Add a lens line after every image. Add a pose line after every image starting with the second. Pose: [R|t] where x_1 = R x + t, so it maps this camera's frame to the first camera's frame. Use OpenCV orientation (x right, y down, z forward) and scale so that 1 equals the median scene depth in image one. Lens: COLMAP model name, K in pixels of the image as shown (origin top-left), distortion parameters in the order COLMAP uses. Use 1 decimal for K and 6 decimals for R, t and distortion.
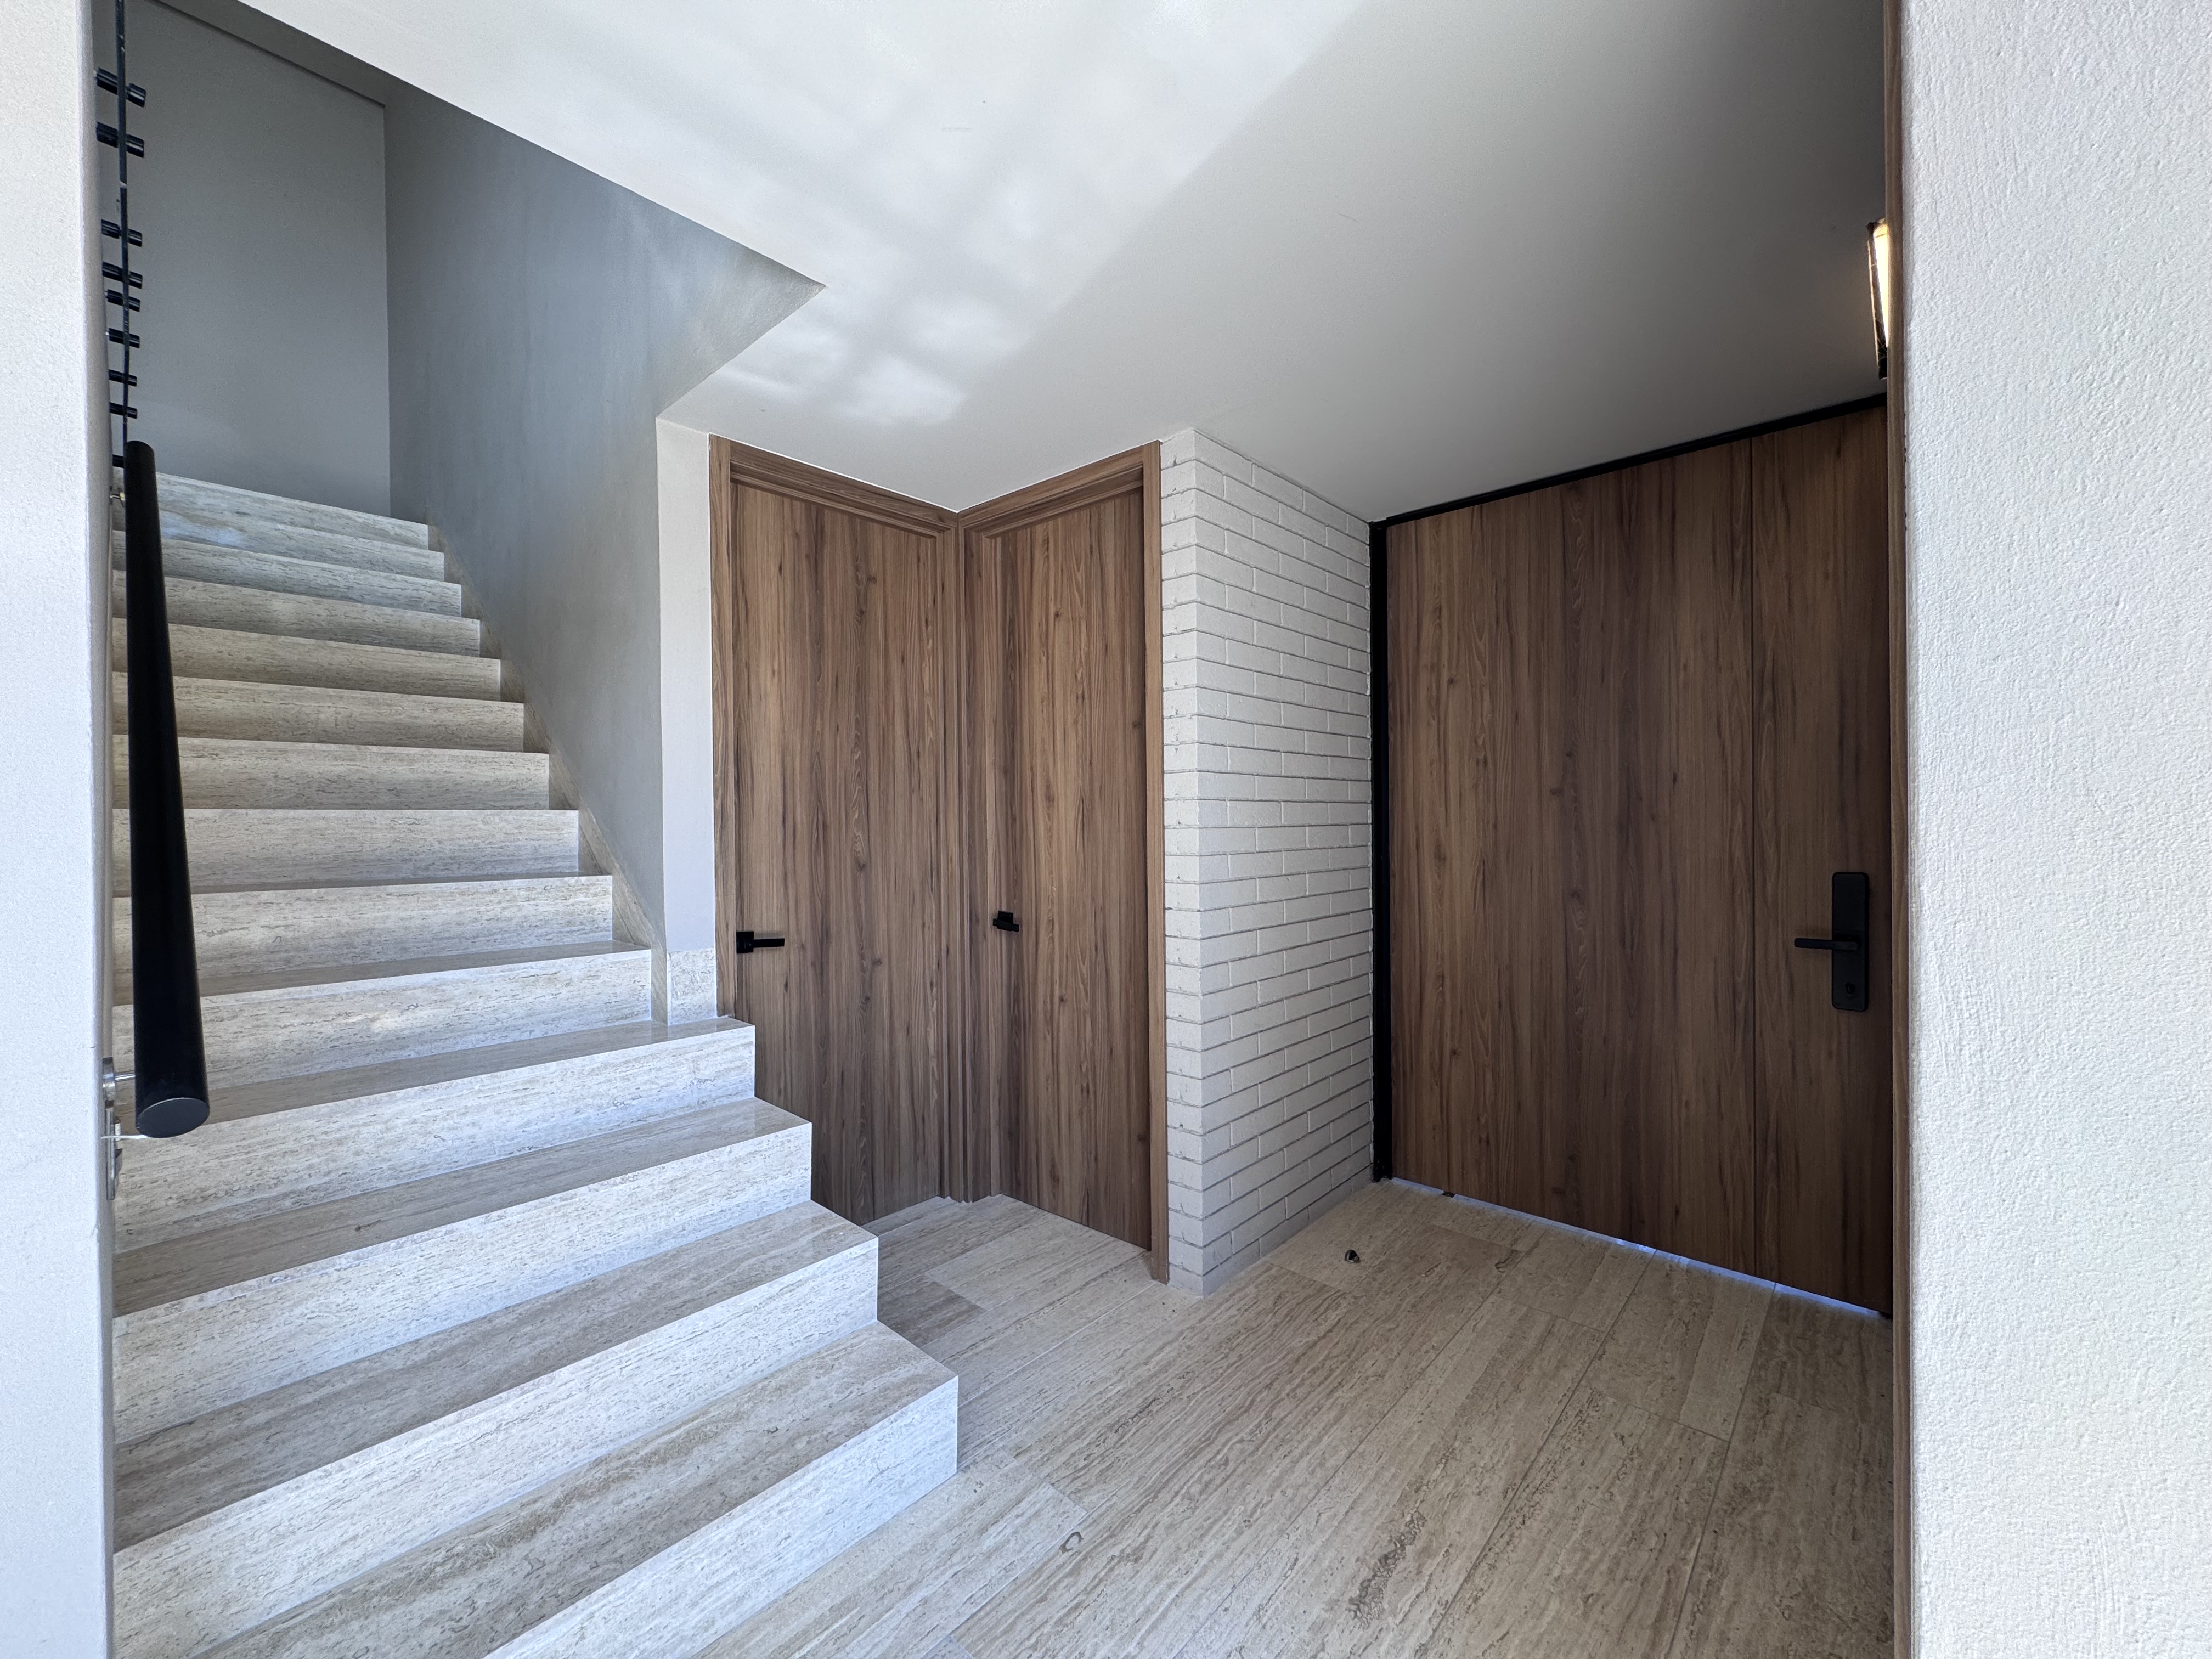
lens RADIAL K [[884.3, 0, 1106.3], [0, 884.3, 822.3], [0, 0, 1]] dist [-0.002750, 0.000882]
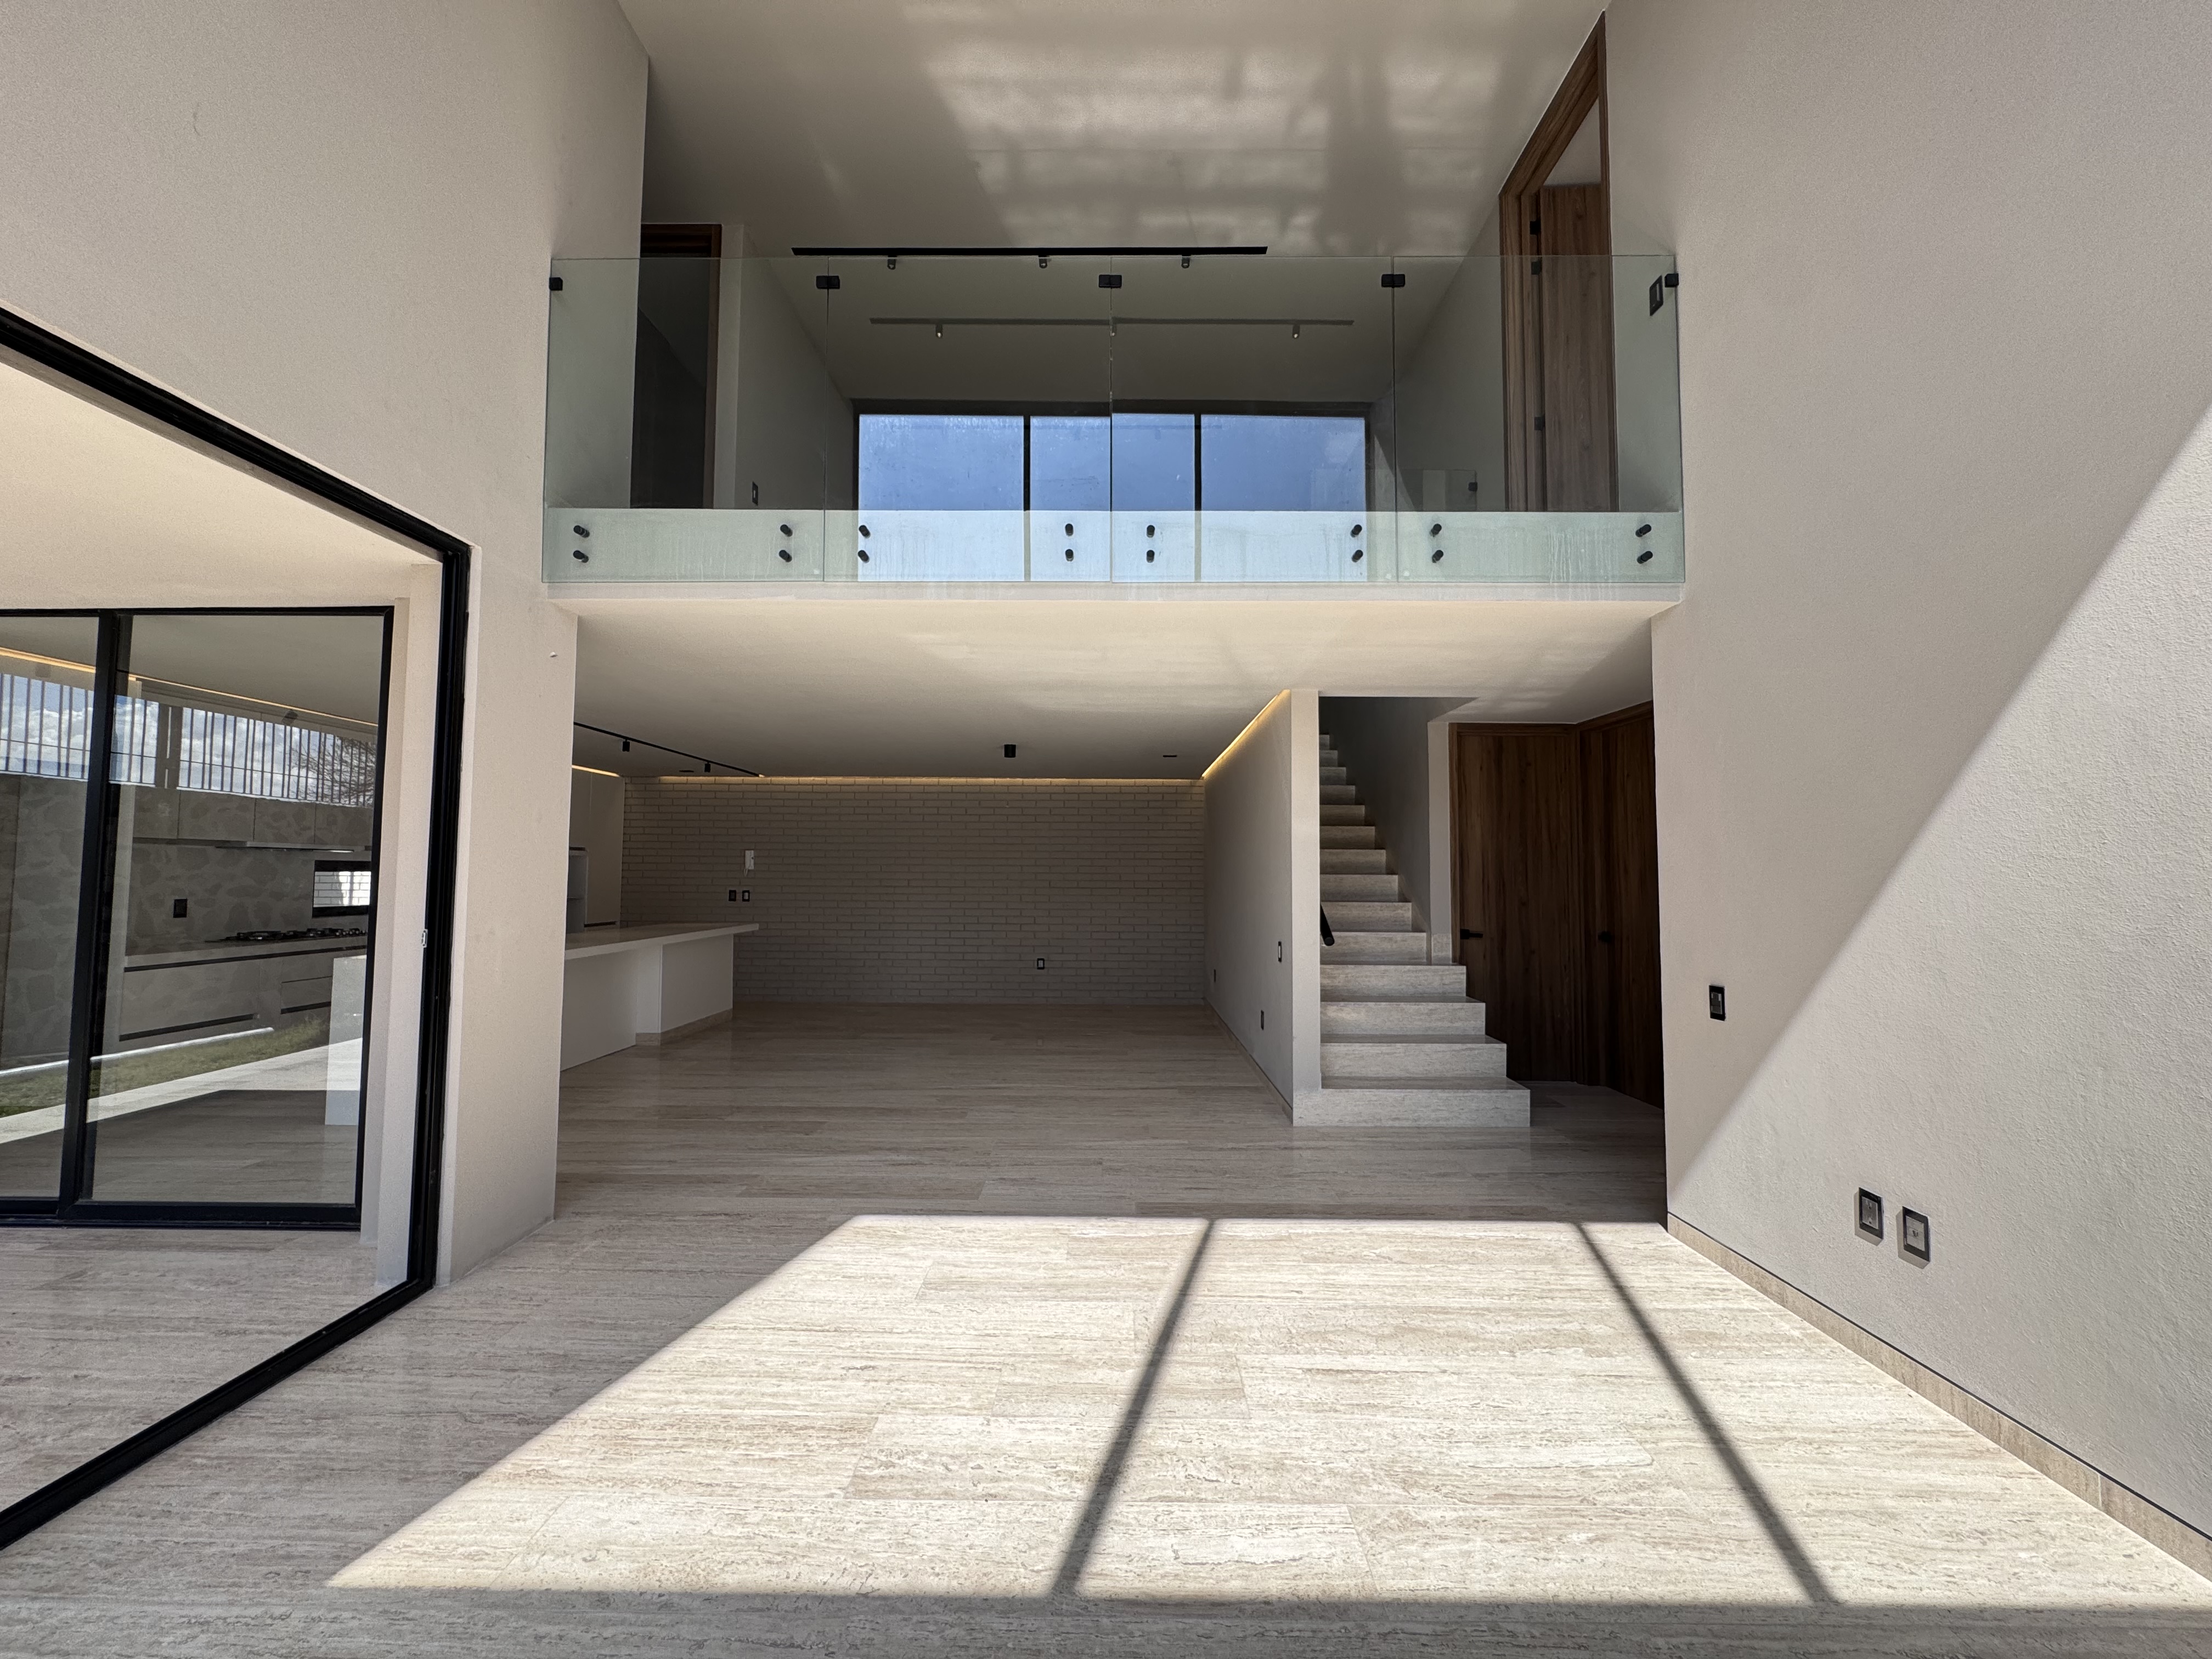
lens RADIAL K [[884.3, 0, 1108.9], [0, 884.3, 837.2], [0, 0, 1]] dist [-0.002750, 0.000882]
pose [[0.673725, -0.018736, -0.738745, 0.741971], [-0.015176, 0.999117, -0.039179, -0.012237], [0.738827, 0.037607, 0.672845, -1.371956]]
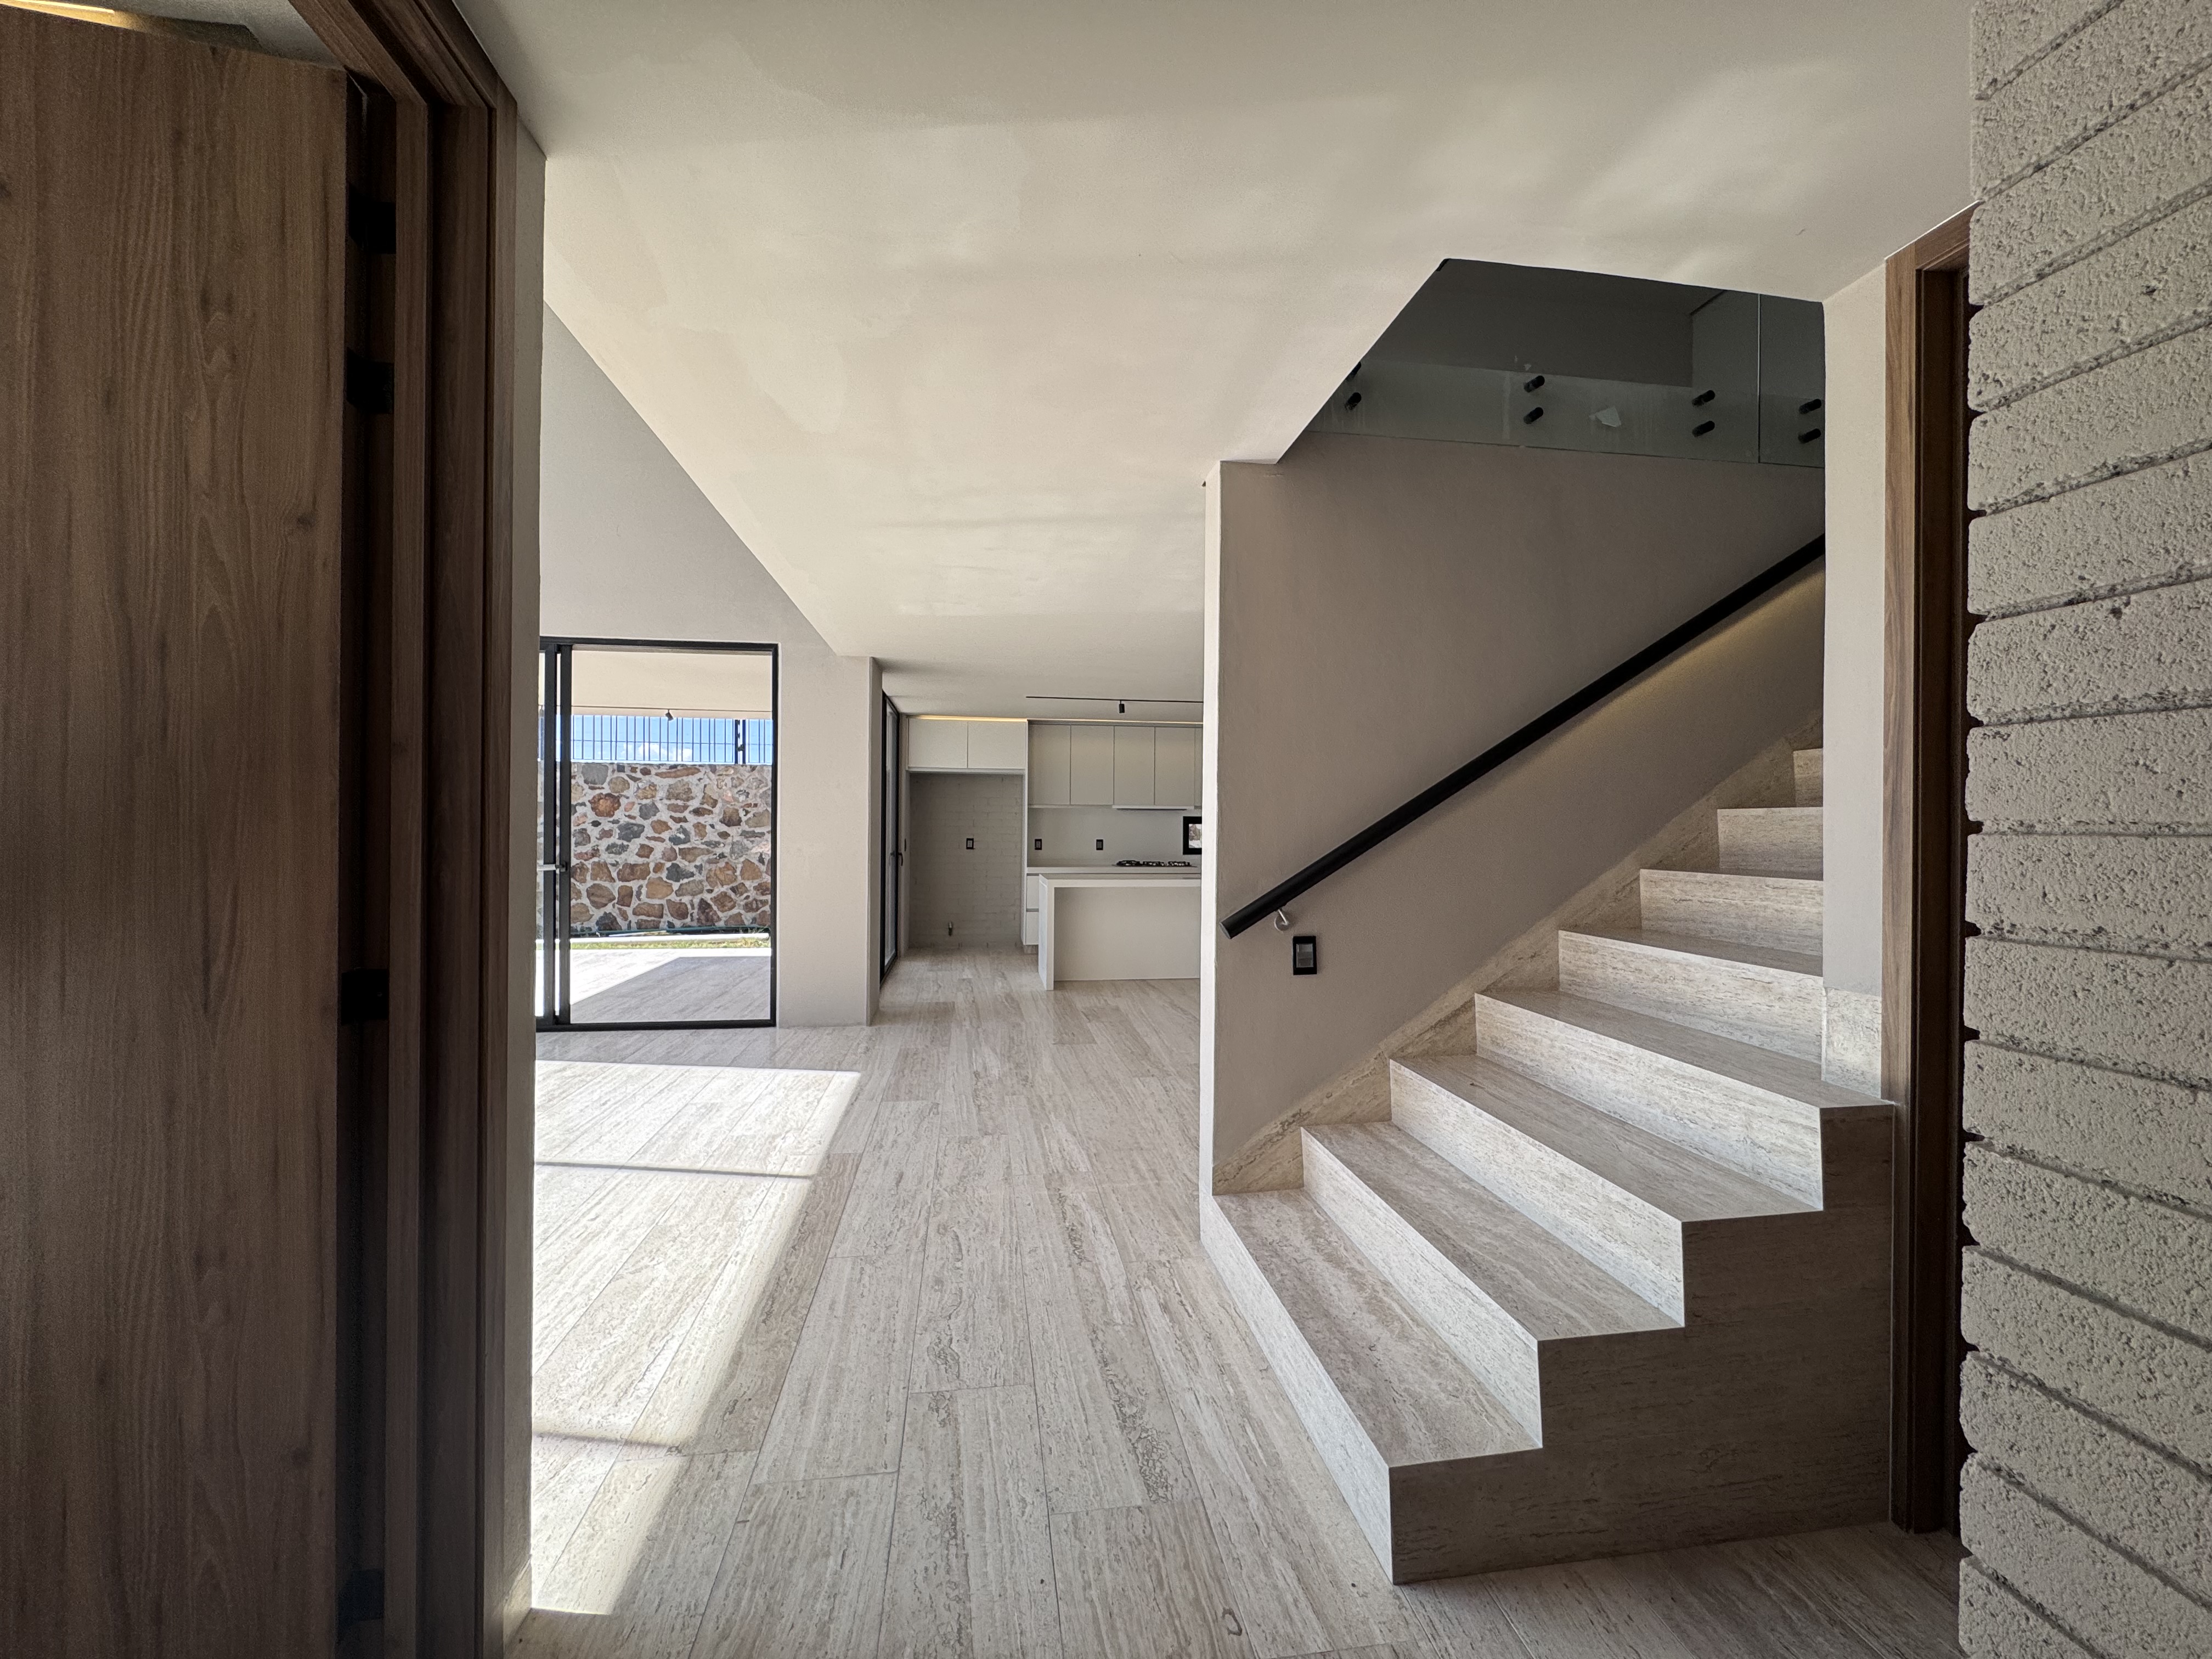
lens RADIAL K [[884.3, 0, 1100.4], [0, 884.3, 827.0], [0, 0, 1]] dist [-0.002750, 0.000882]
pose [[-0.634898, 0.004052, -0.772585, 0.503149], [-0.004219, 0.999953, 0.008711, 0.004197], [0.772584, 0.008790, -0.634851, 1.004306]]
